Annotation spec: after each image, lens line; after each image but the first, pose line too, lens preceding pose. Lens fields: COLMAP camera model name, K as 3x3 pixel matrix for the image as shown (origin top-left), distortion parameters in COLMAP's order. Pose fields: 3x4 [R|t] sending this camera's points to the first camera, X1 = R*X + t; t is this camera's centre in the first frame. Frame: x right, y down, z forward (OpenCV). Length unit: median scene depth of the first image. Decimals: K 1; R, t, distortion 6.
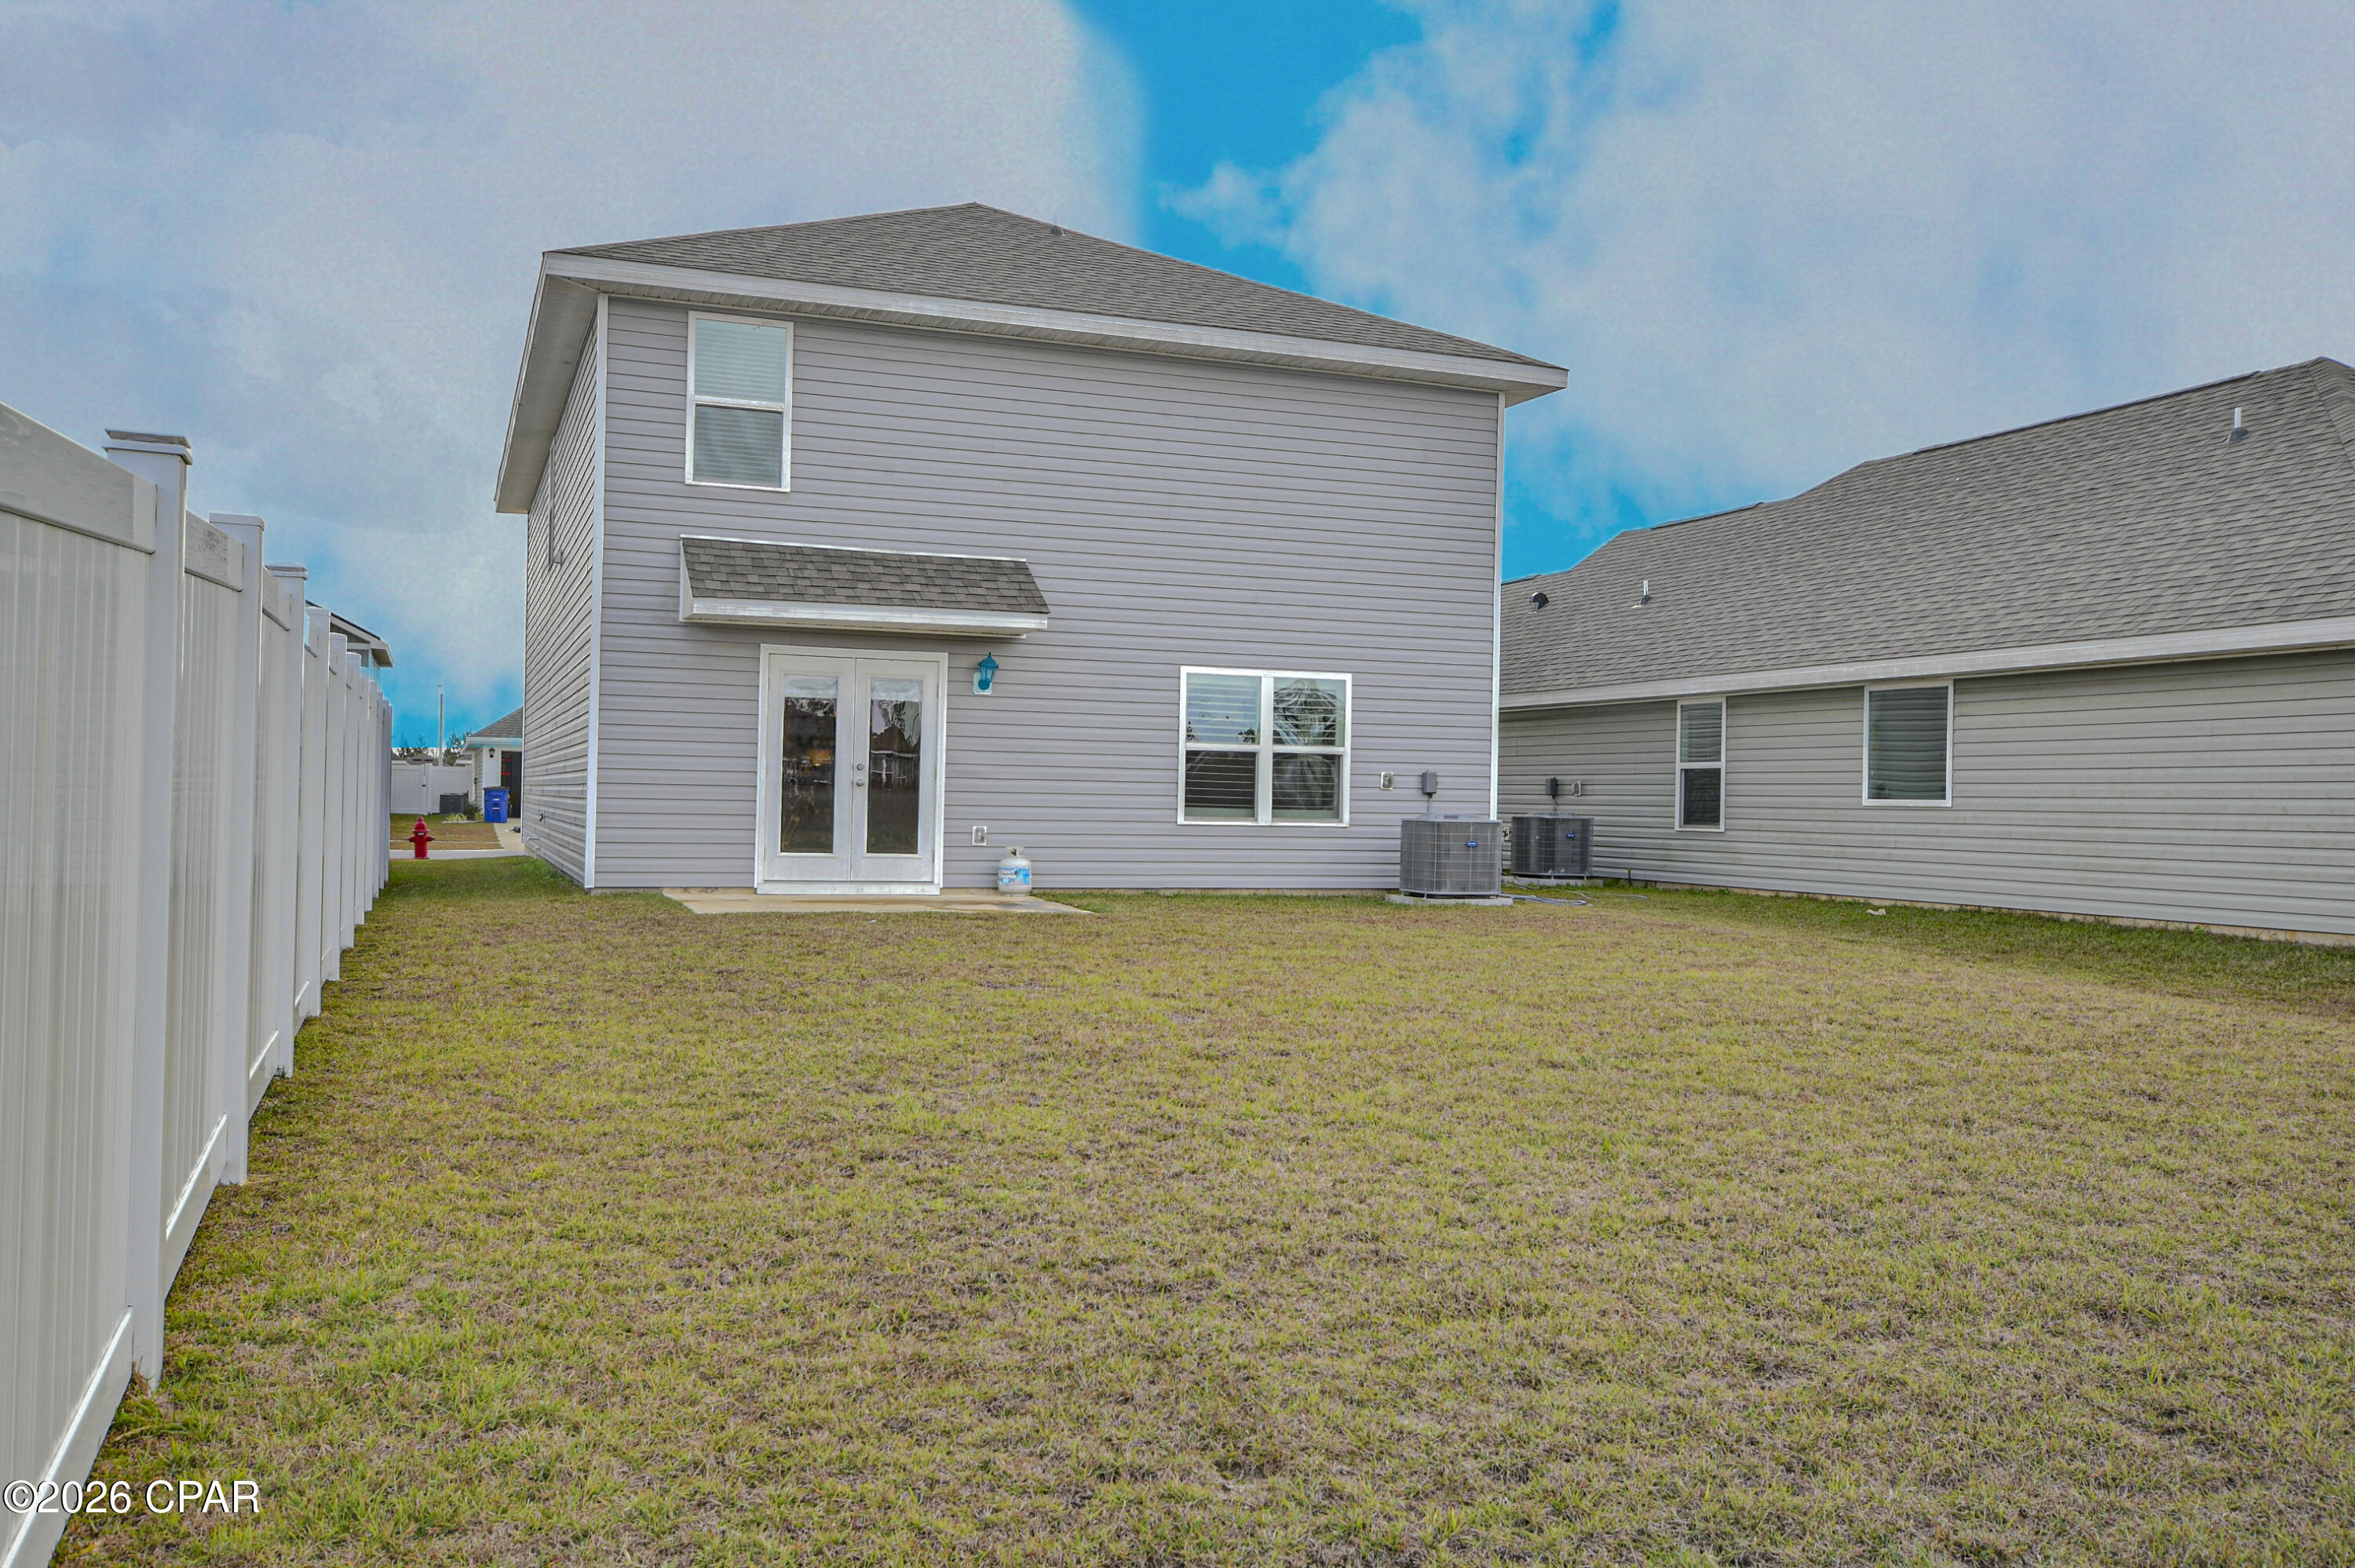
lens RADIAL K [[1943.7, 0, 1177.5], [0, 1943.7, 784.0], [0, 0, 1]] dist [-0.000956, 0.011346]
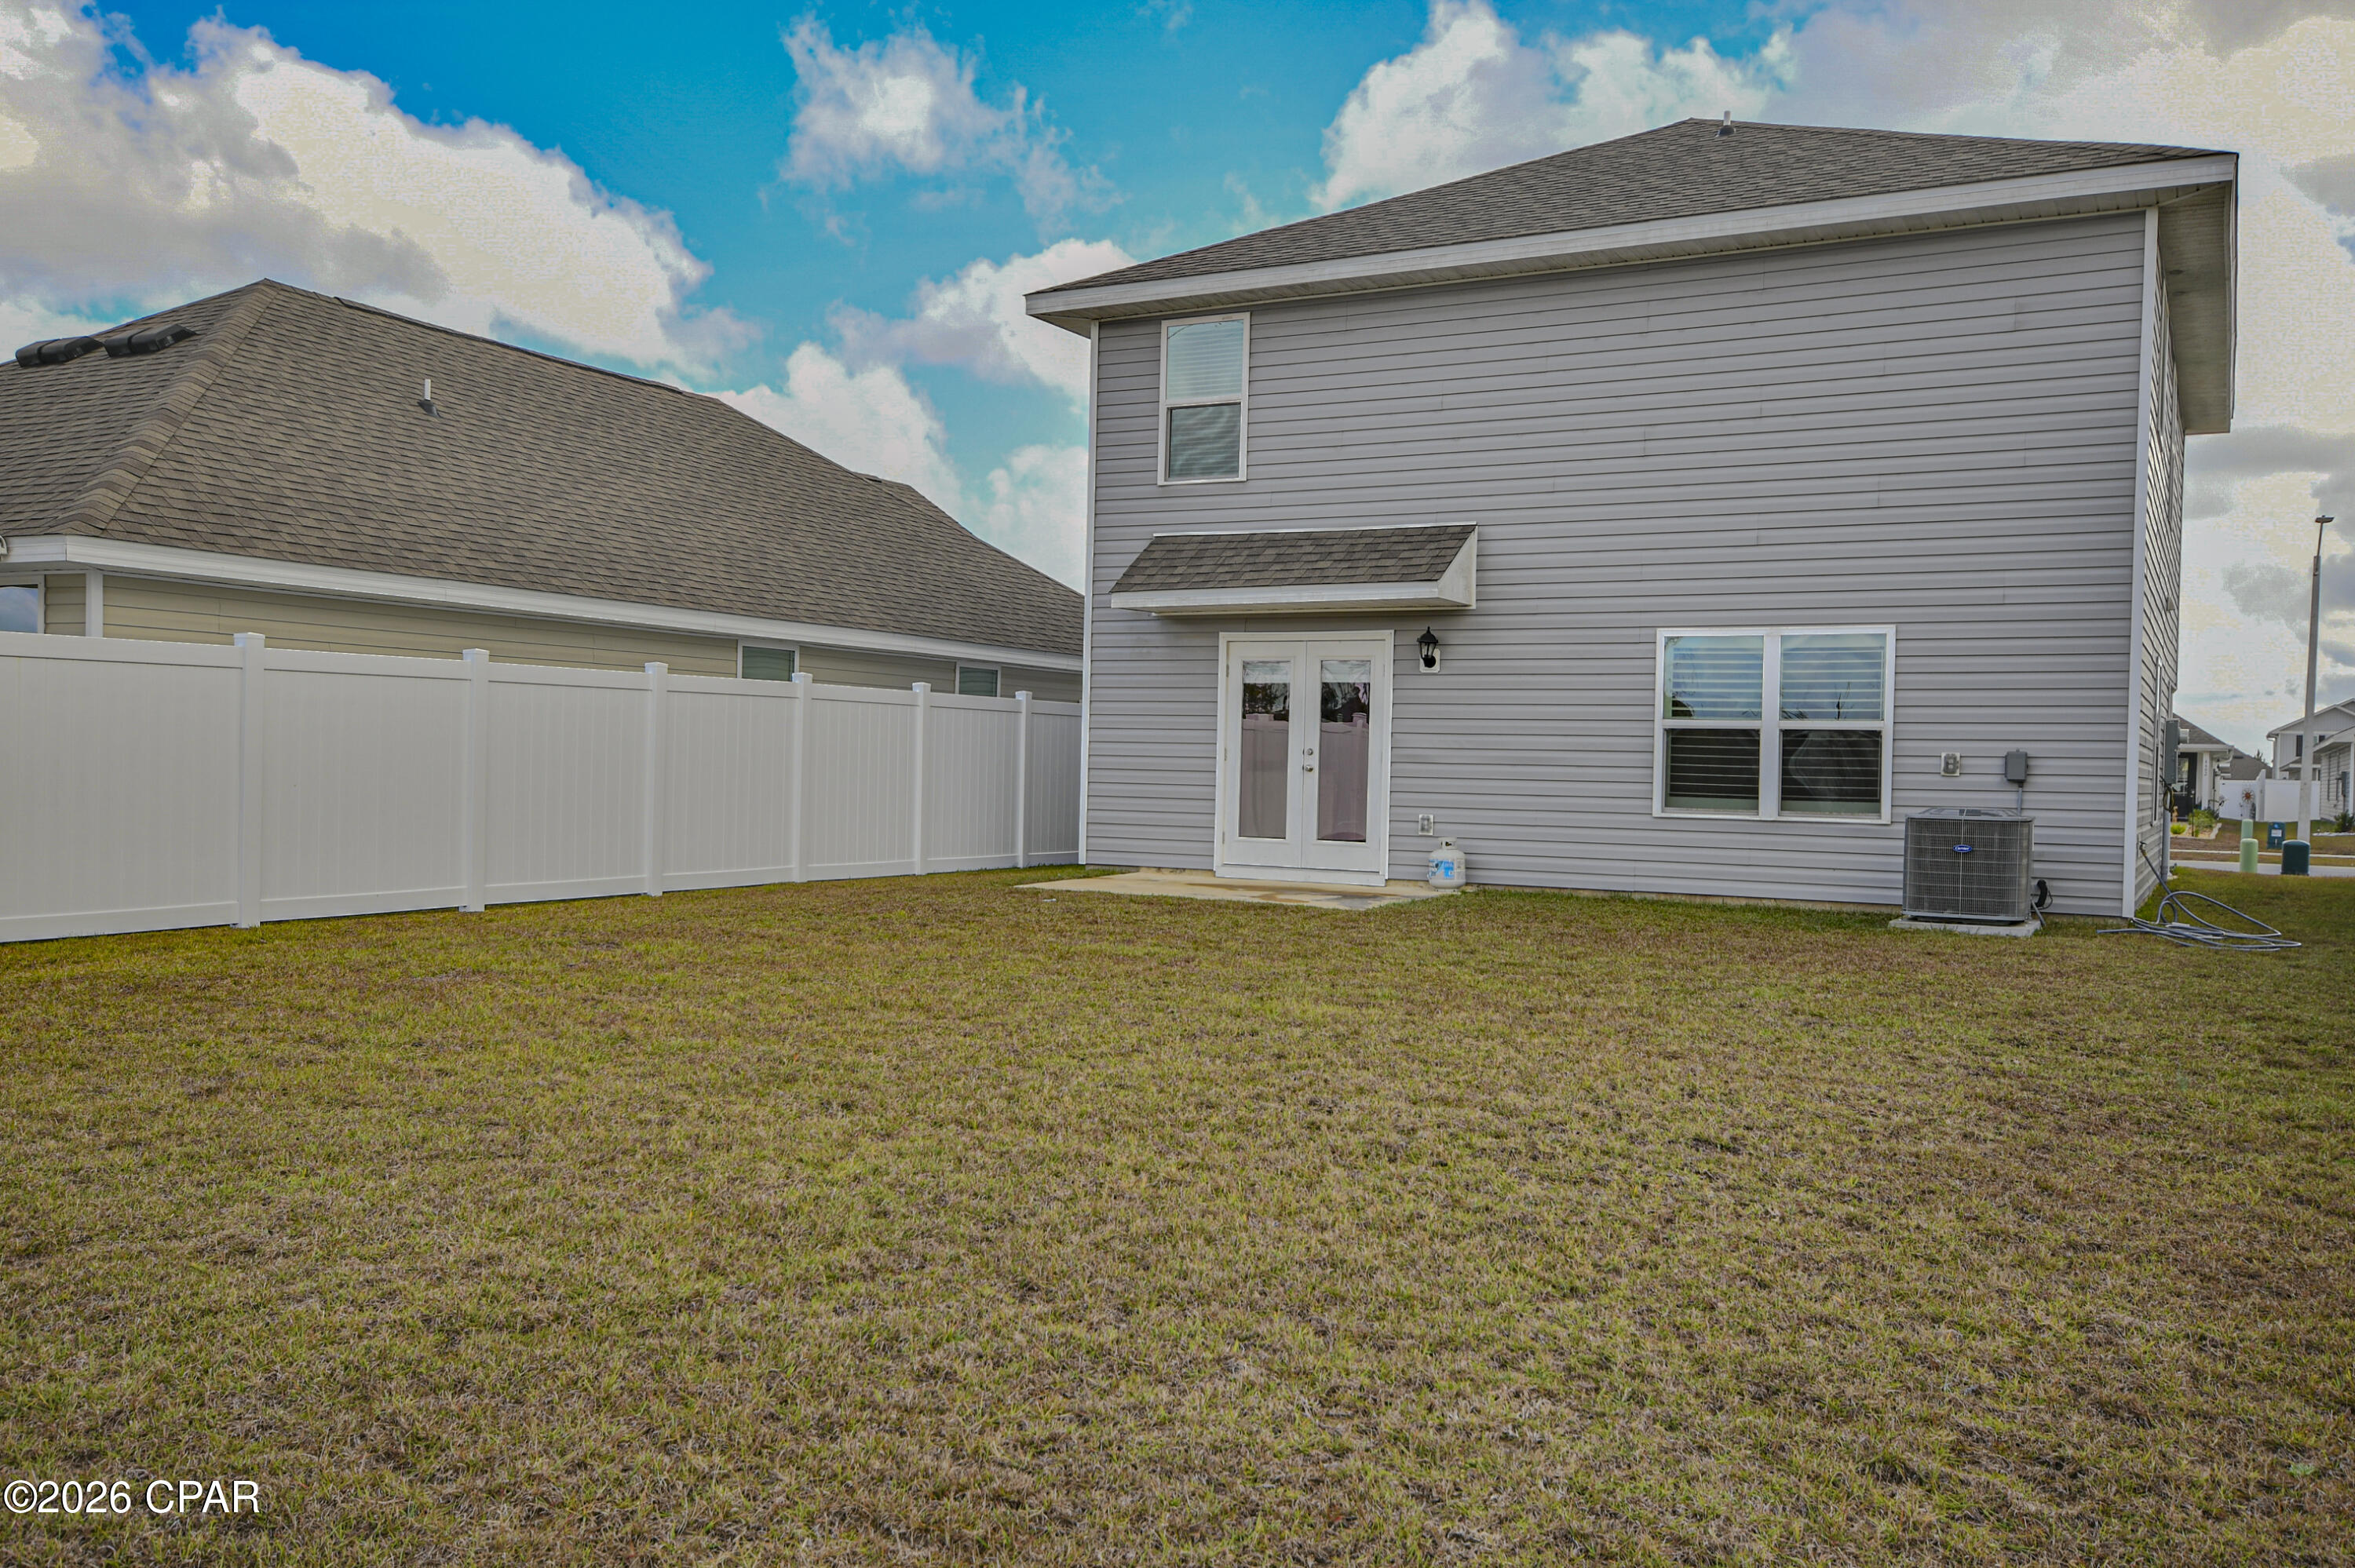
lens RADIAL K [[1943.7, 0, 1177.5], [0, 1943.7, 784.0], [0, 0, 1]] dist [-0.000956, 0.011346]
pose [[0.648797, -0.000270, -0.760961, 0.532466], [-0.005925, 0.999968, -0.005406, 0.013014], [0.760938, 0.008016, 0.648775, 0.309627]]
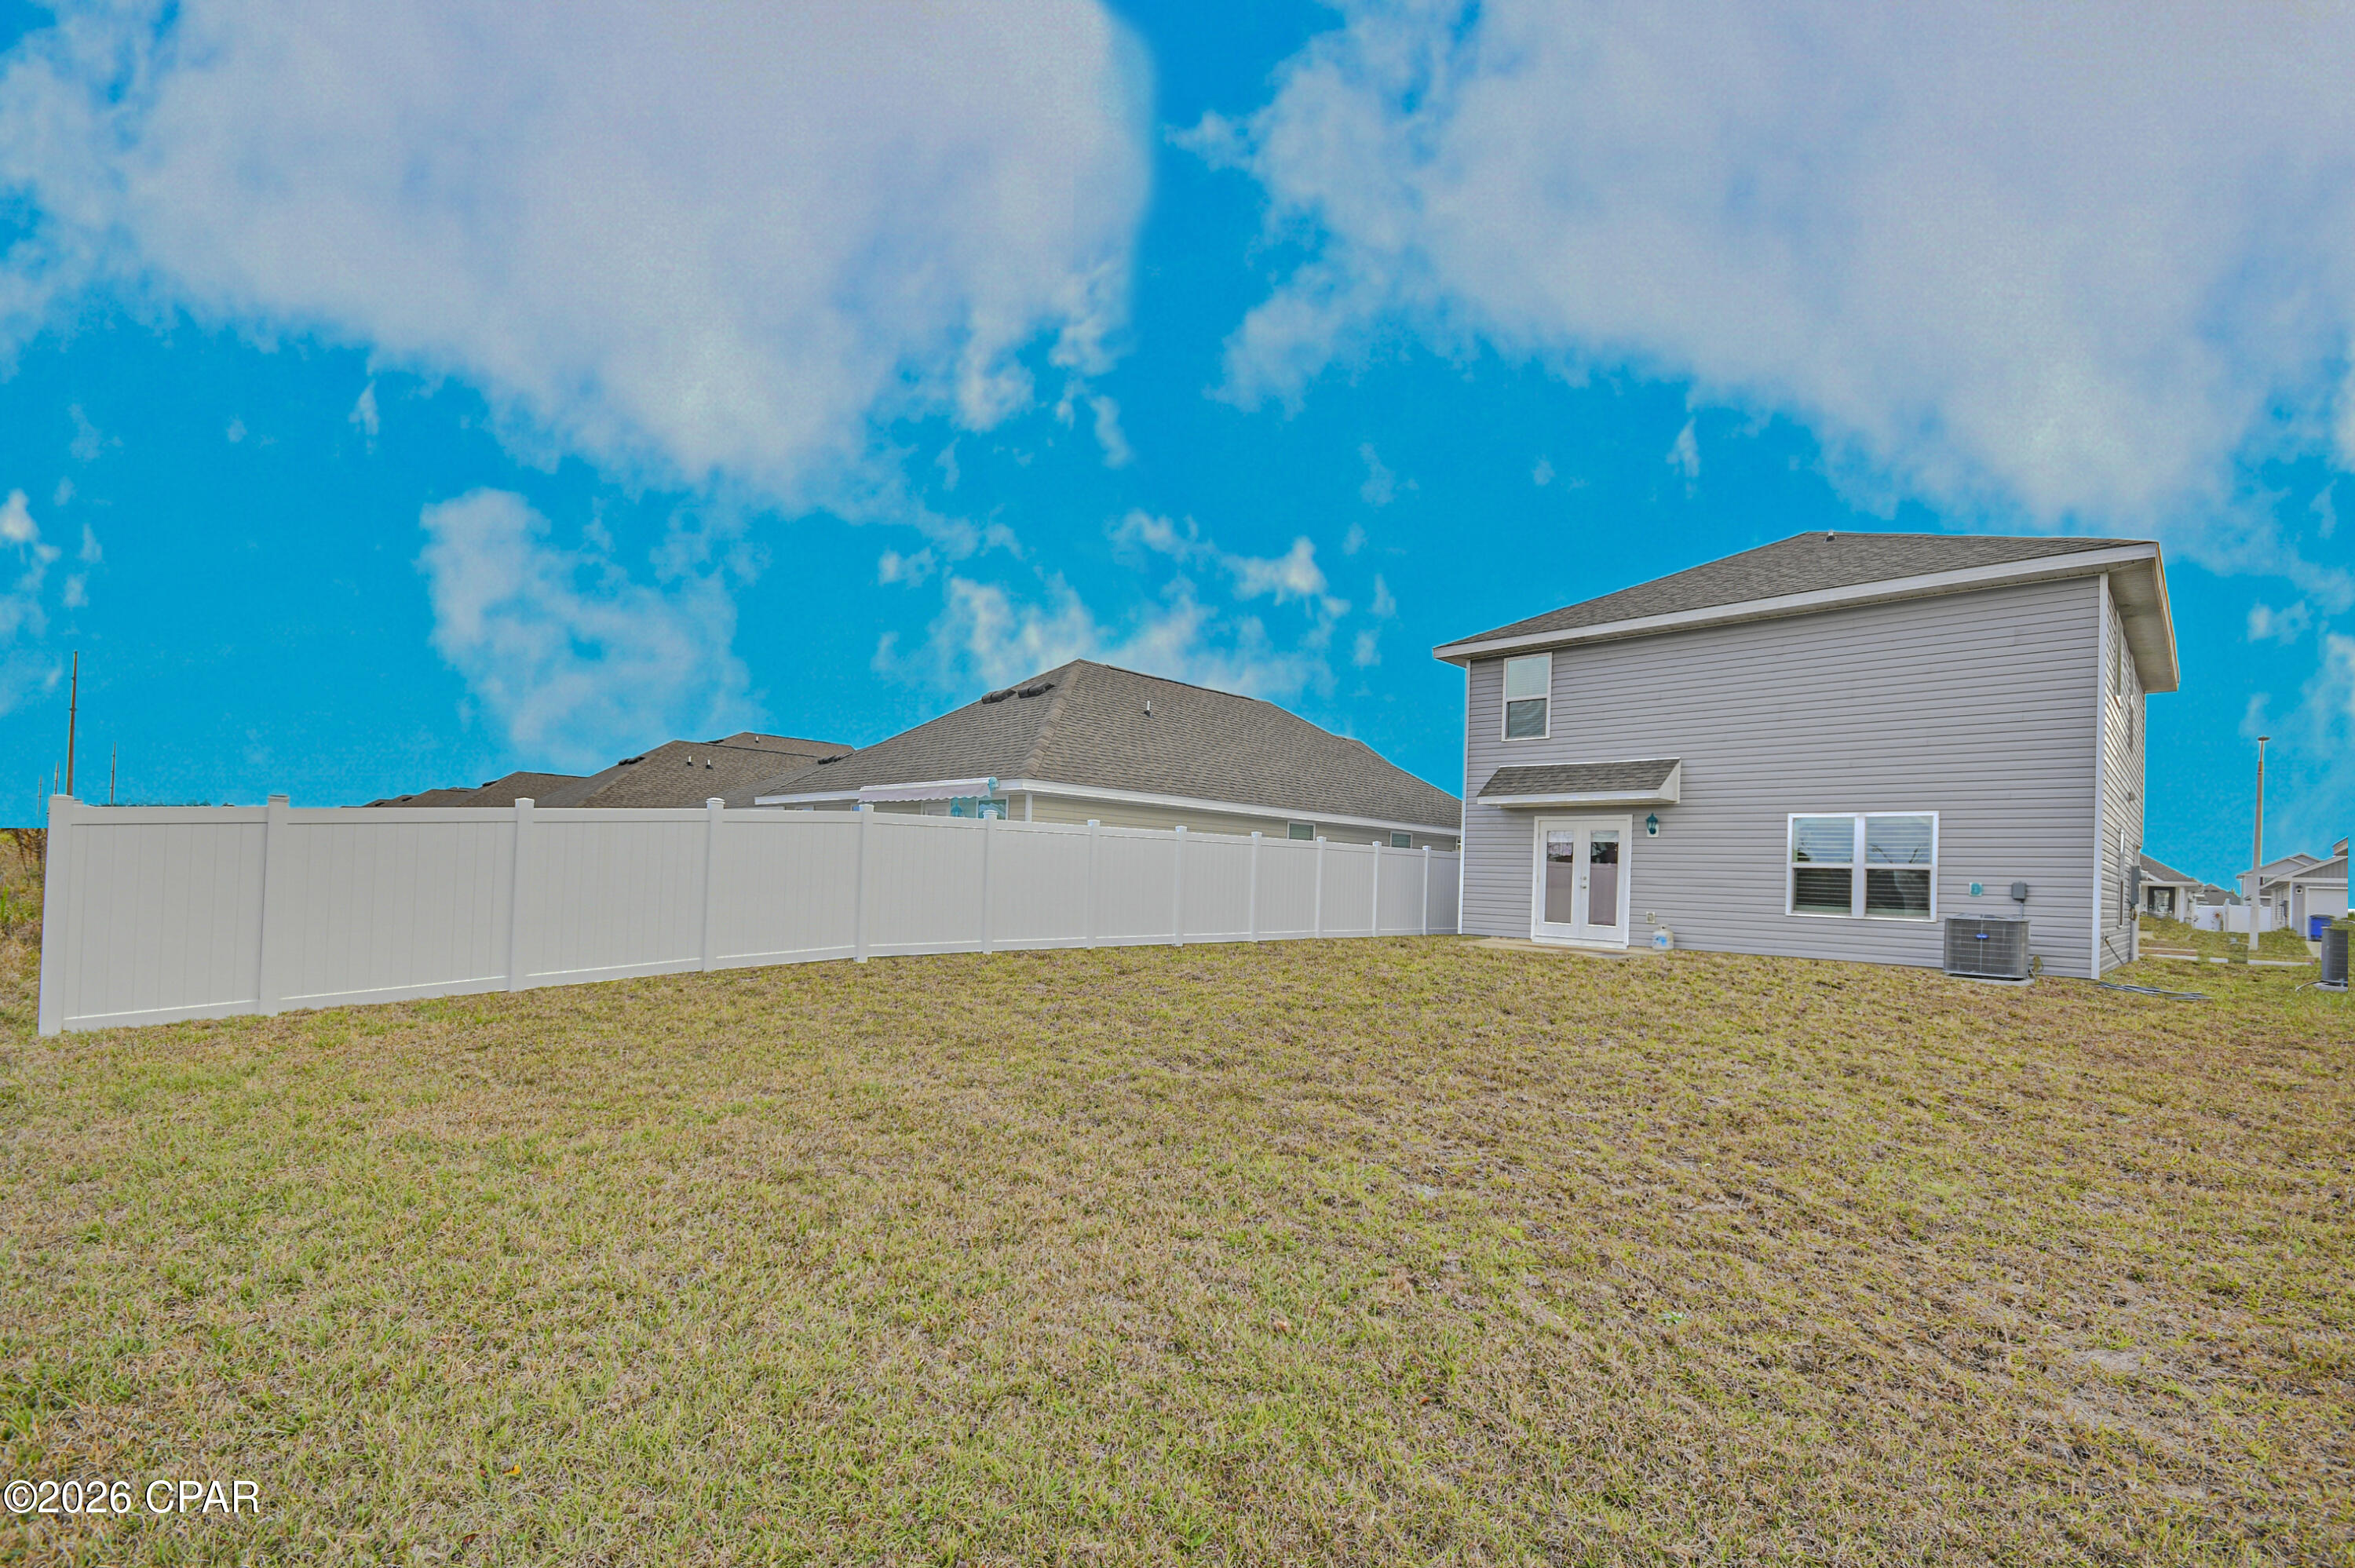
lens RADIAL K [[1015.2, 0, 1191.2], [0, 1015.2, 859.4], [0, 0, 1]] dist [0.008809, -0.011374]
pose [[0.409404, -0.021542, -0.912099, 0.572280], [-0.023493, 0.999141, -0.034143, 0.015626], [0.912051, 0.035407, 0.408546, 0.246356]]
